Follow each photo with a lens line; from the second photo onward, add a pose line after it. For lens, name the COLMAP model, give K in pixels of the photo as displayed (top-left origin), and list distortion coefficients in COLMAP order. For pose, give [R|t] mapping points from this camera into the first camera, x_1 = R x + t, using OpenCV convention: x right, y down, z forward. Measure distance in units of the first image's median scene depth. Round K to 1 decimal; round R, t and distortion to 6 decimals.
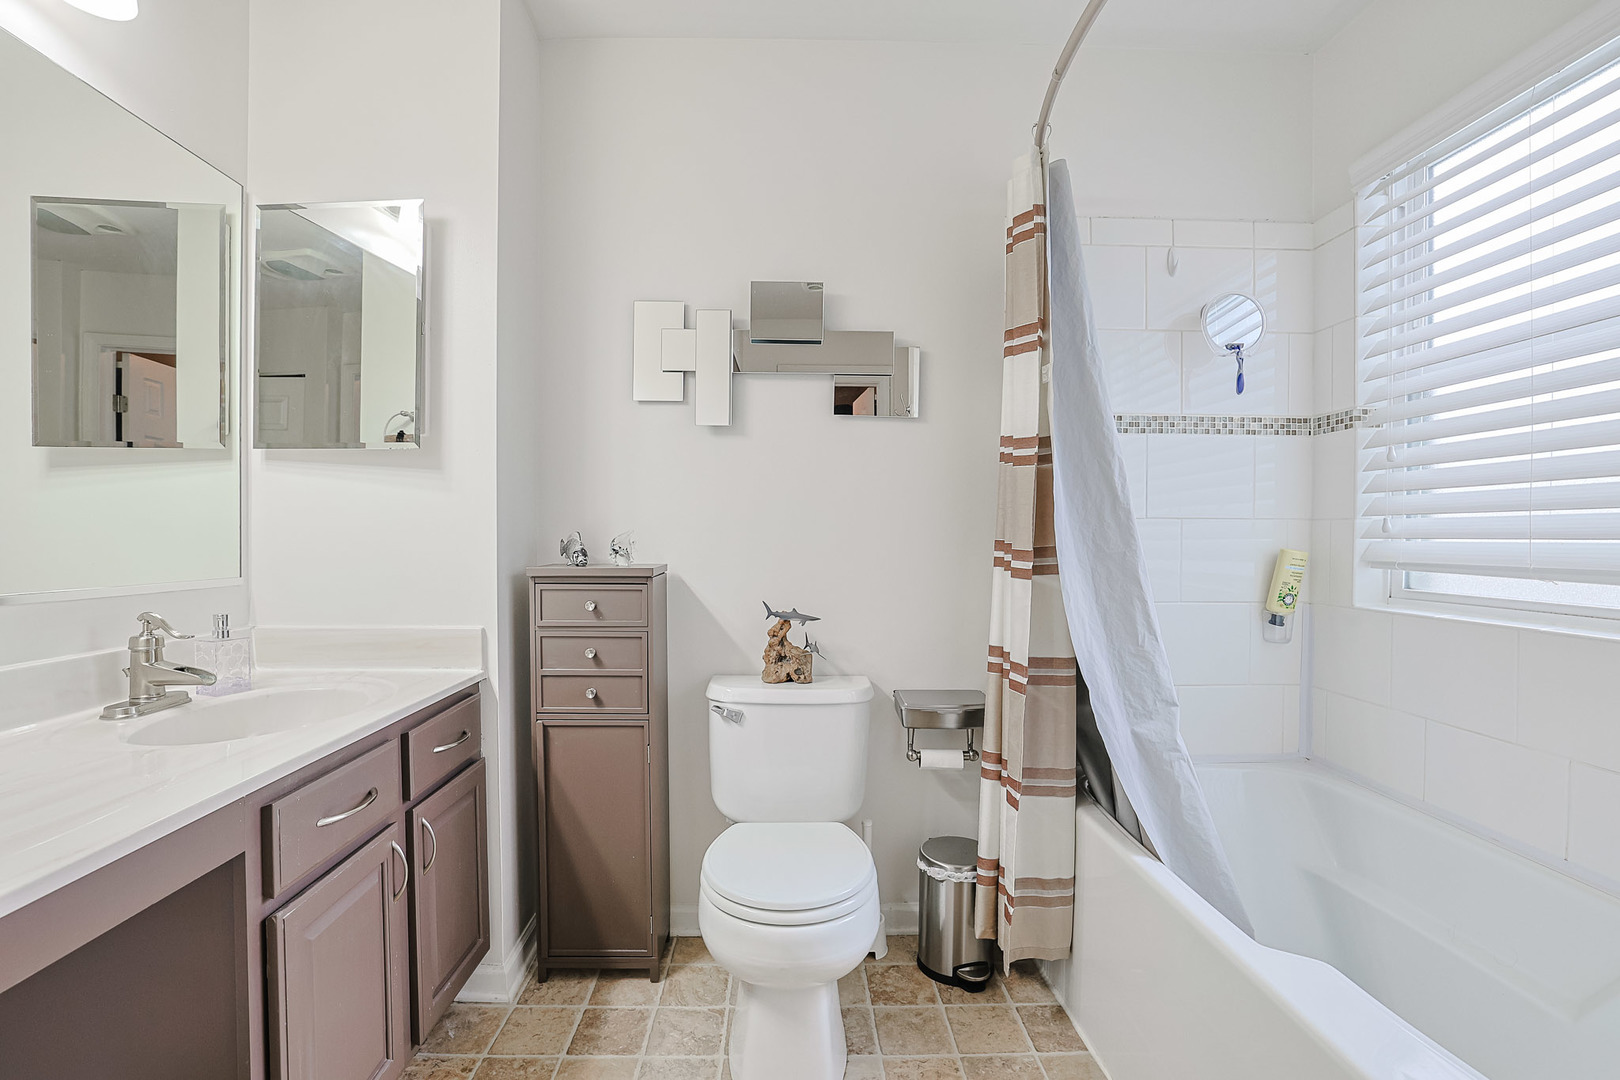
lens RADIAL K [[773.3, 0, 802.7], [0, 773.3, 550.3], [0, 0, 1]] dist [-0.004230, 0.000415]
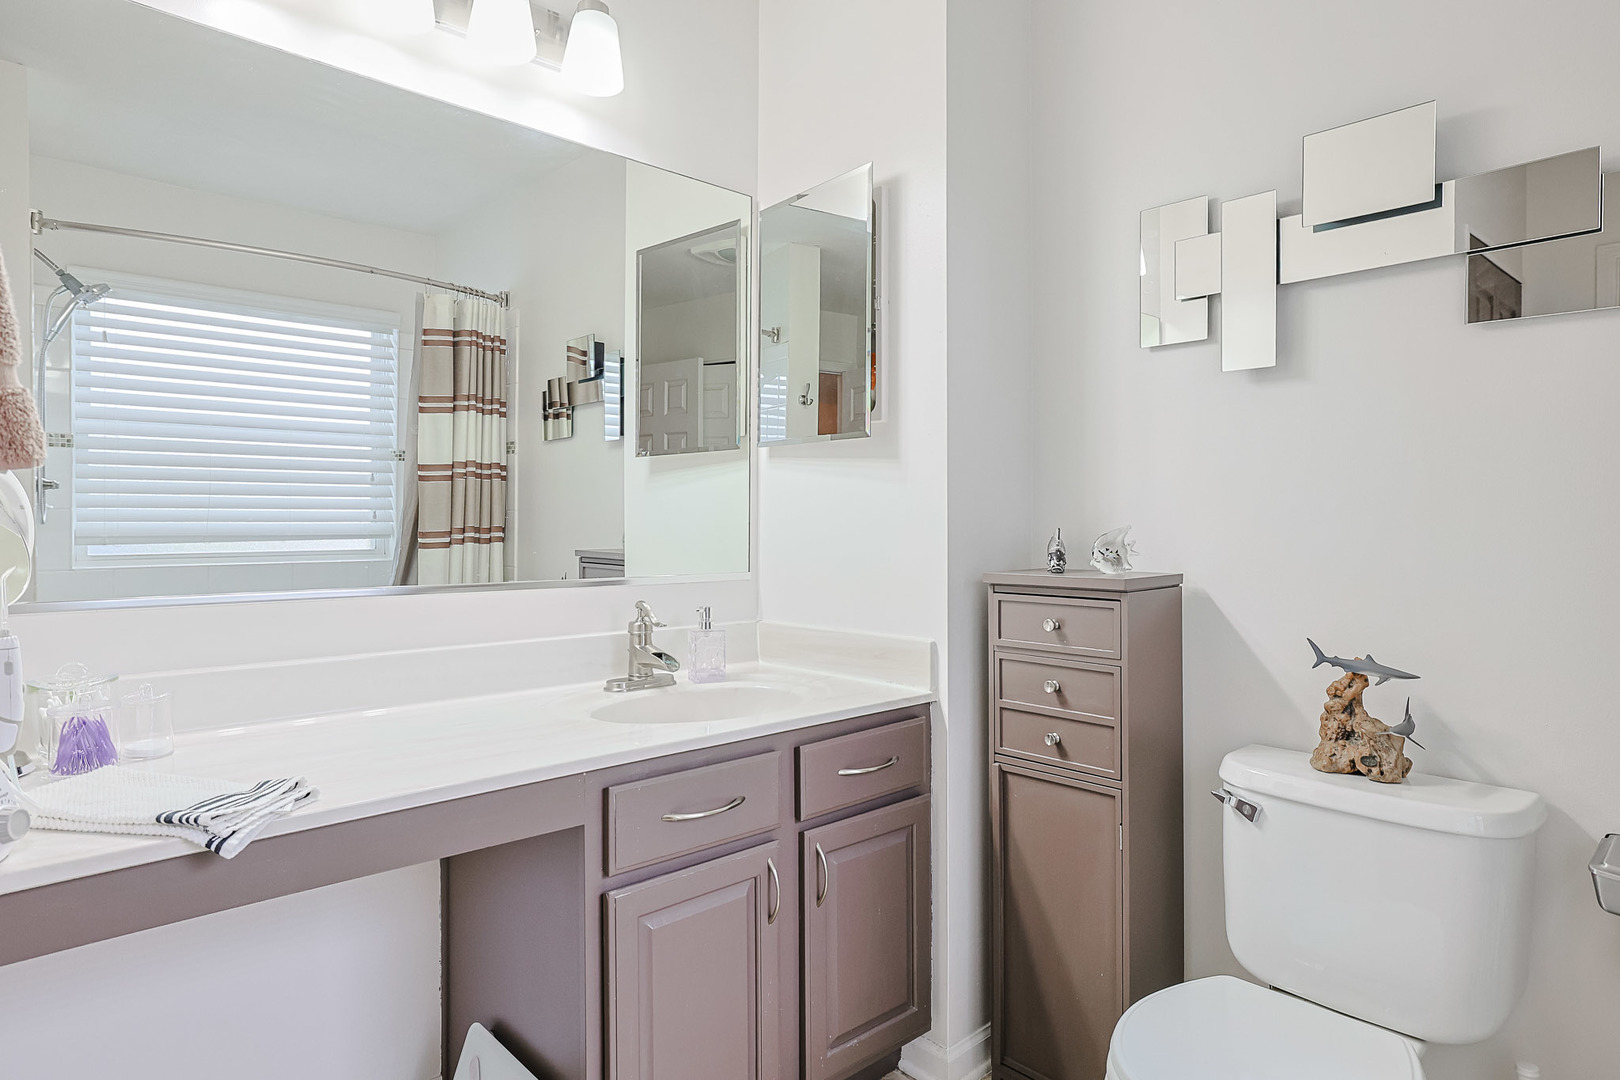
lens RADIAL K [[982.6, 0, 809.7], [0, 982.6, 529.9], [0, 0, 1]] dist [0.013011, 0.000189]
pose [[0.668206, 0.002961, -0.743970, 0.290894], [-0.013695, 0.999872, -0.008321, -0.011352], [0.743850, 0.015748, 0.668161, 0.165640]]
